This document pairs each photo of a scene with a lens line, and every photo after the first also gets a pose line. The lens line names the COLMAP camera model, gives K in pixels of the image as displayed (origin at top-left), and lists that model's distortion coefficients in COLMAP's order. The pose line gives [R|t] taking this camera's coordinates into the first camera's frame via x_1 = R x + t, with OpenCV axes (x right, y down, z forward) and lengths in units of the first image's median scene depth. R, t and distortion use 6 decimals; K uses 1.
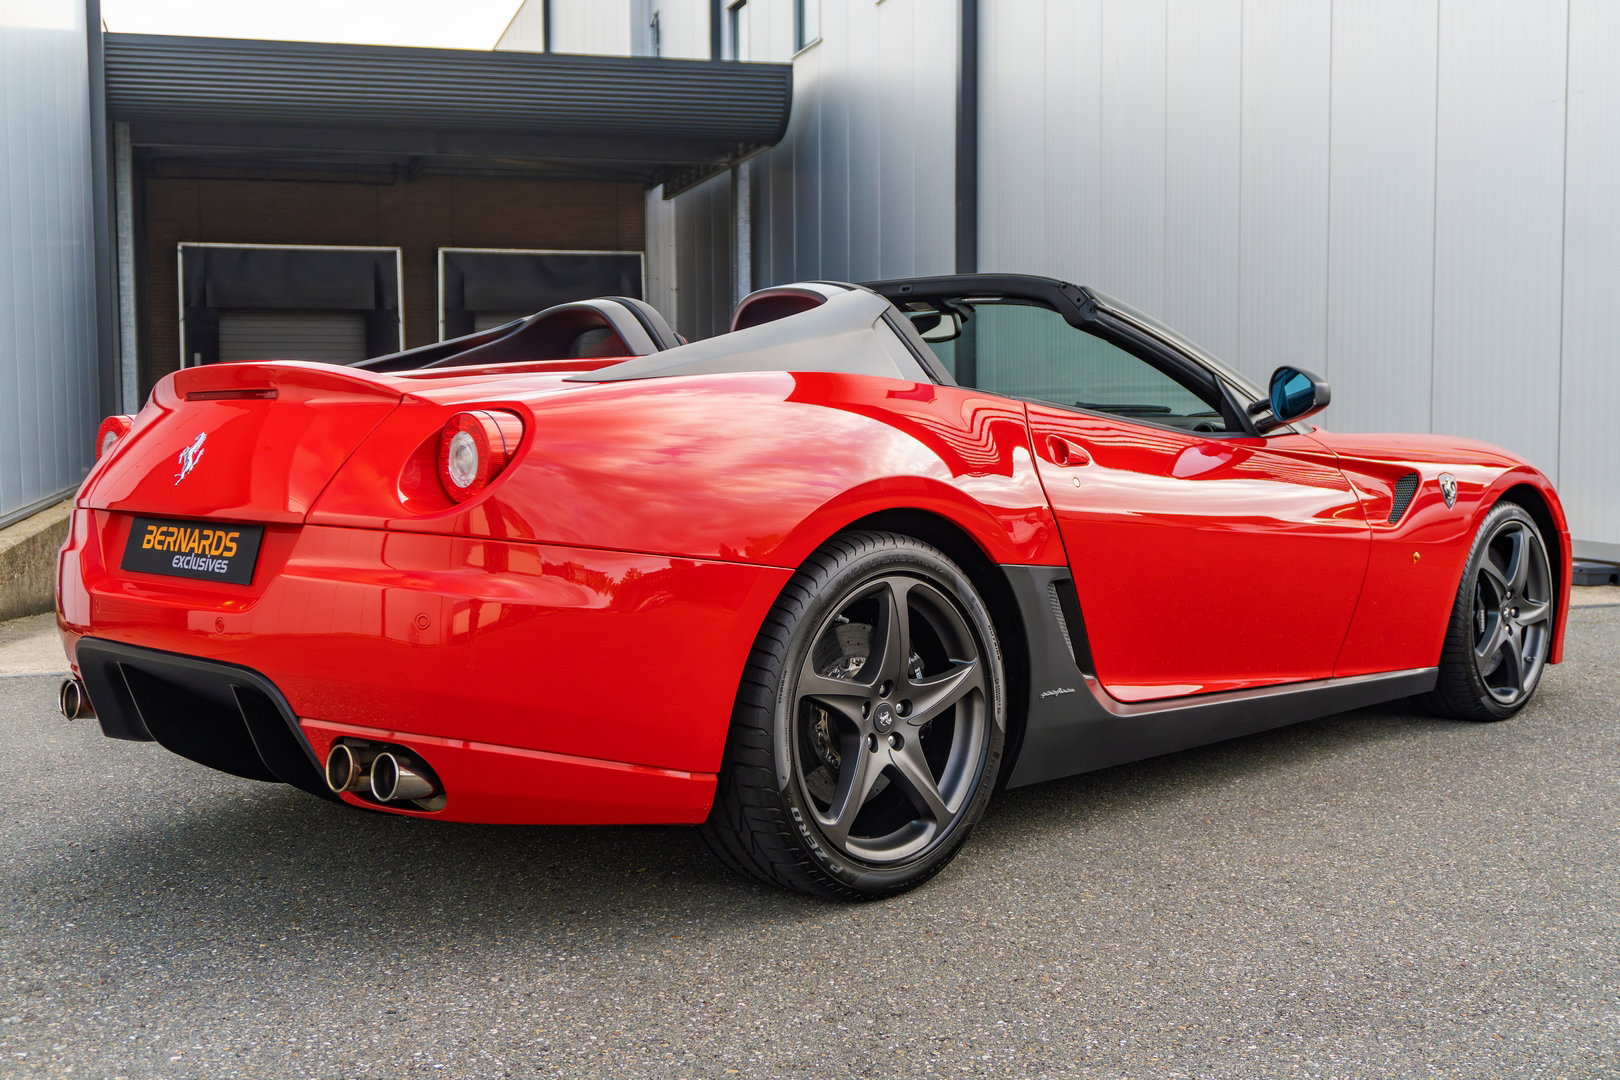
lens RADIAL K [[1755.8, 0, 810.0], [0, 1755.8, 540.0], [0, 0, 1]] dist [0.013625, -0.025116]
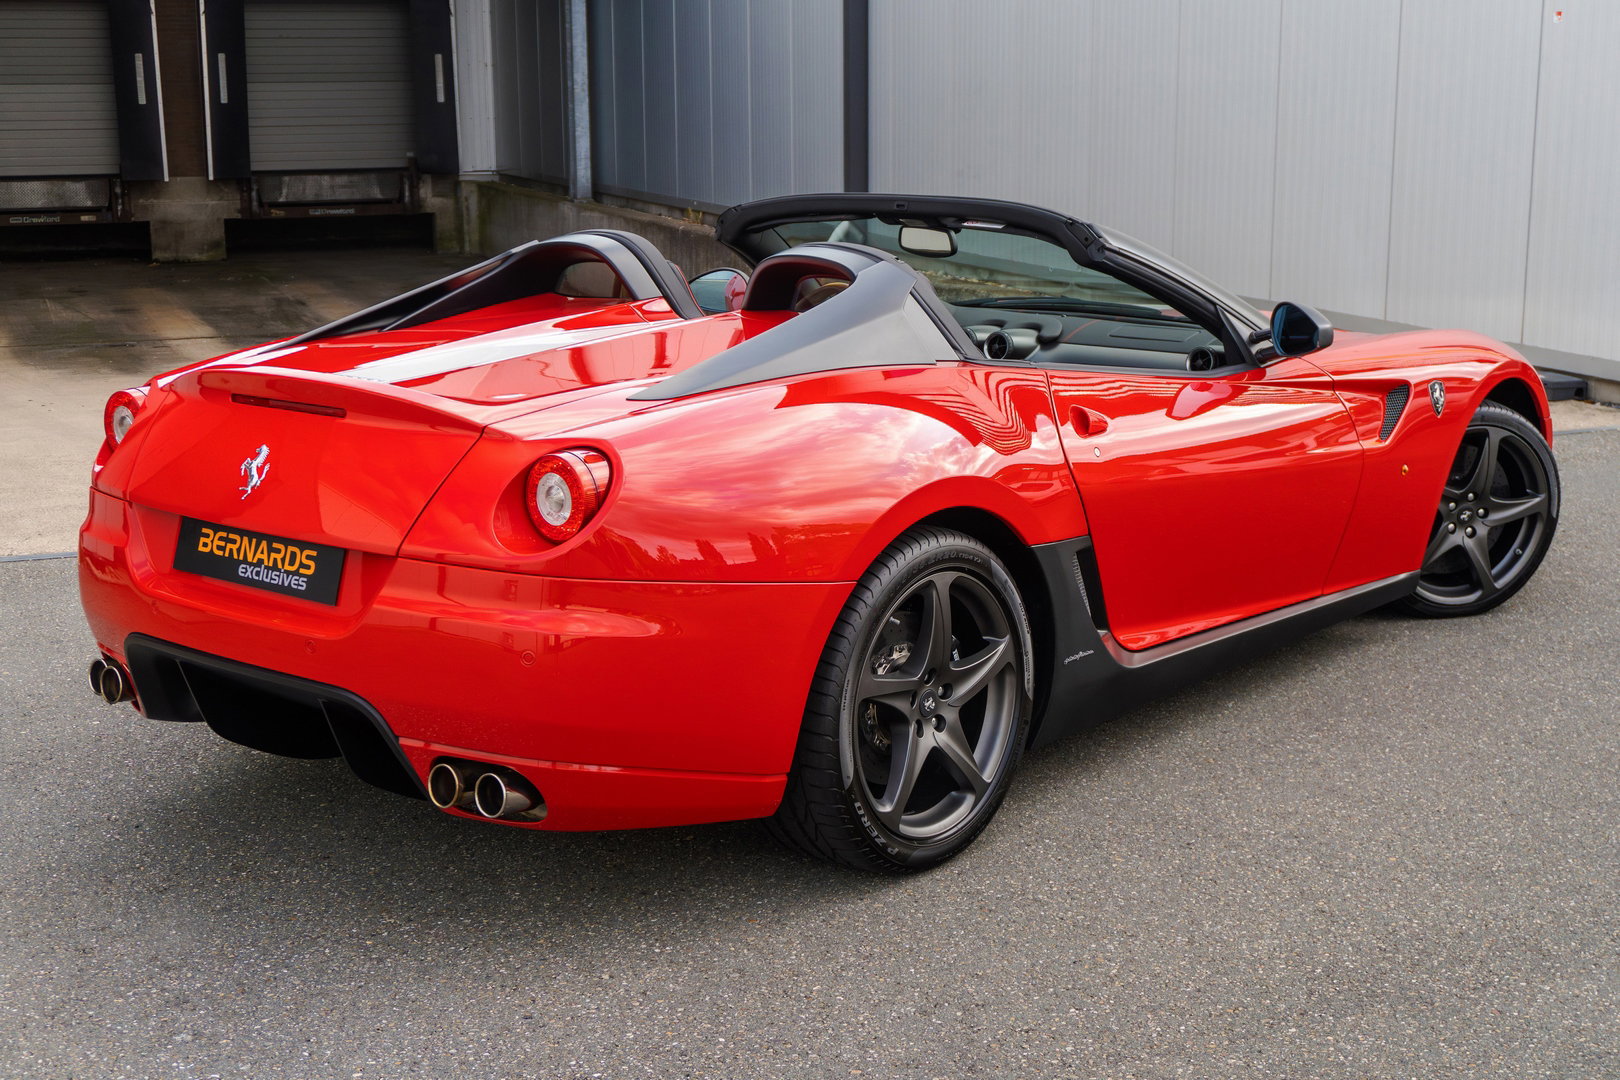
lens RADIAL K [[2084.1, 0, 795.1], [0, 2084.1, 543.8], [0, 0, 1]] dist [0.010064, -0.011669]
pose [[0.996889, -0.020995, 0.075971, -0.134905], [0.009809, 0.989423, 0.144729, -0.179955], [-0.078207, -0.143533, 0.986551, -0.226312]]
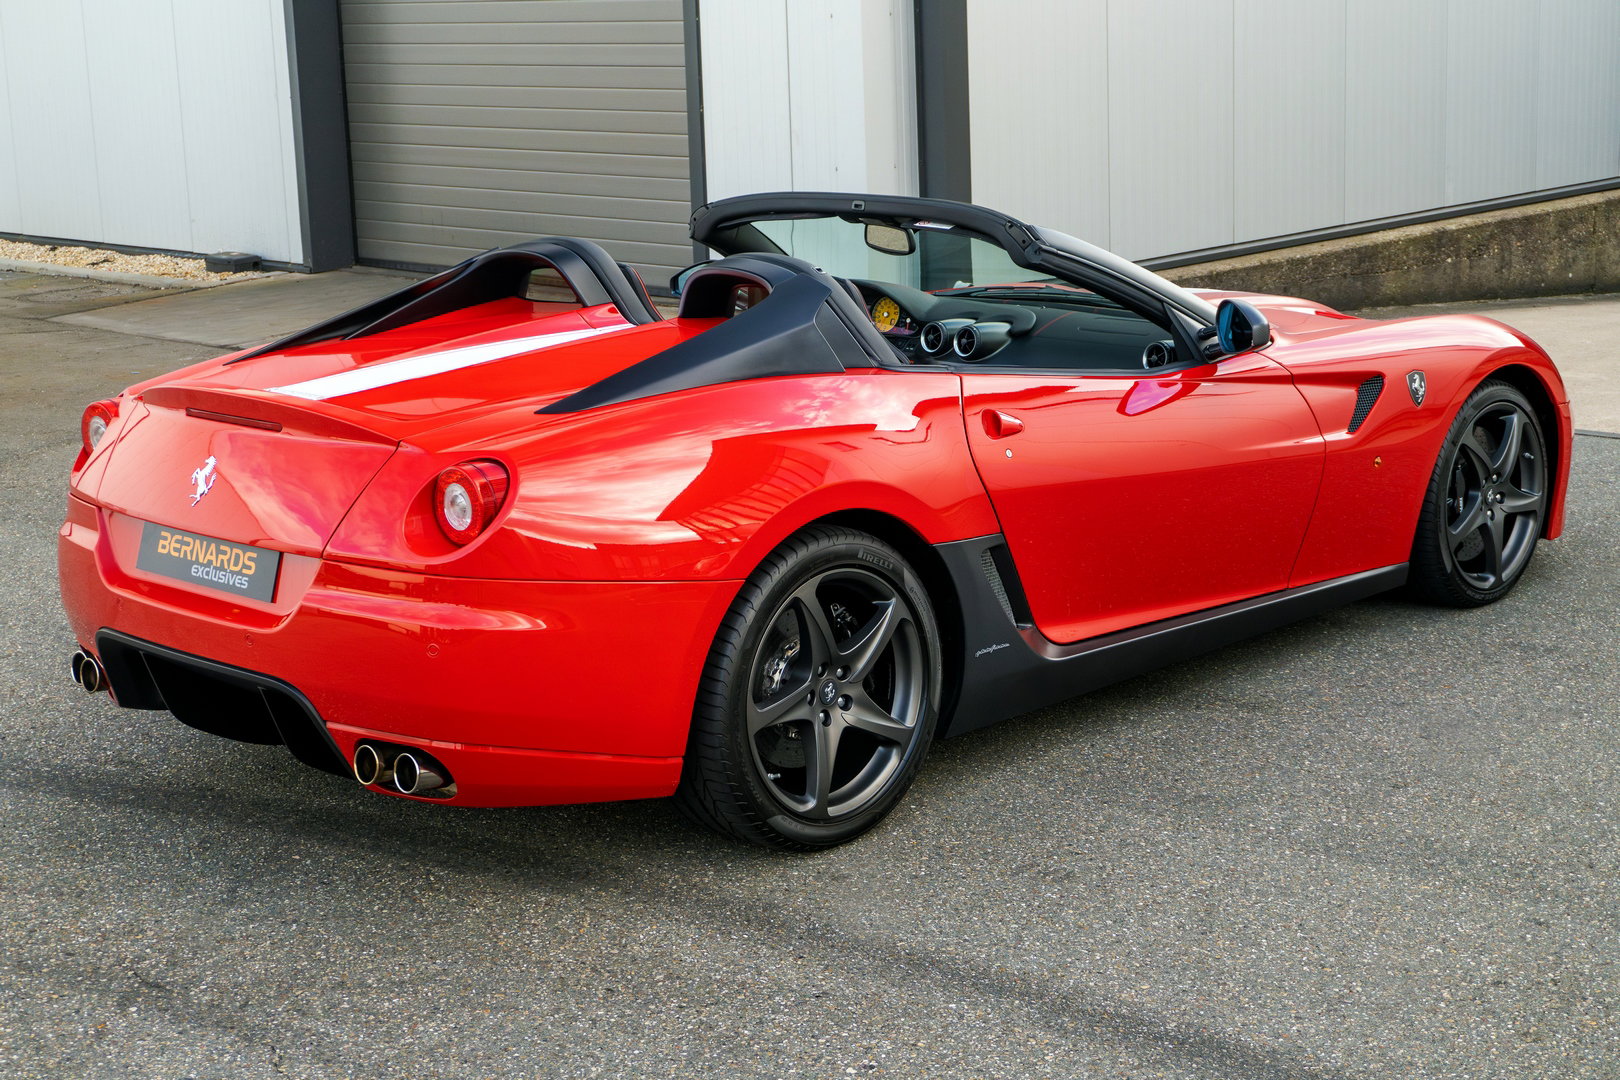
lens RADIAL K [[2491.1, 0, 810.0], [0, 2491.1, 540.0], [0, 0, 1]] dist [0.013753, 0.012485]
pose [[0.999679, -0.025328, -0.000698, 0.033951], [0.025142, 0.988200, 0.151094, -0.243036], [-0.003138, -0.151063, 0.988519, -0.583722]]
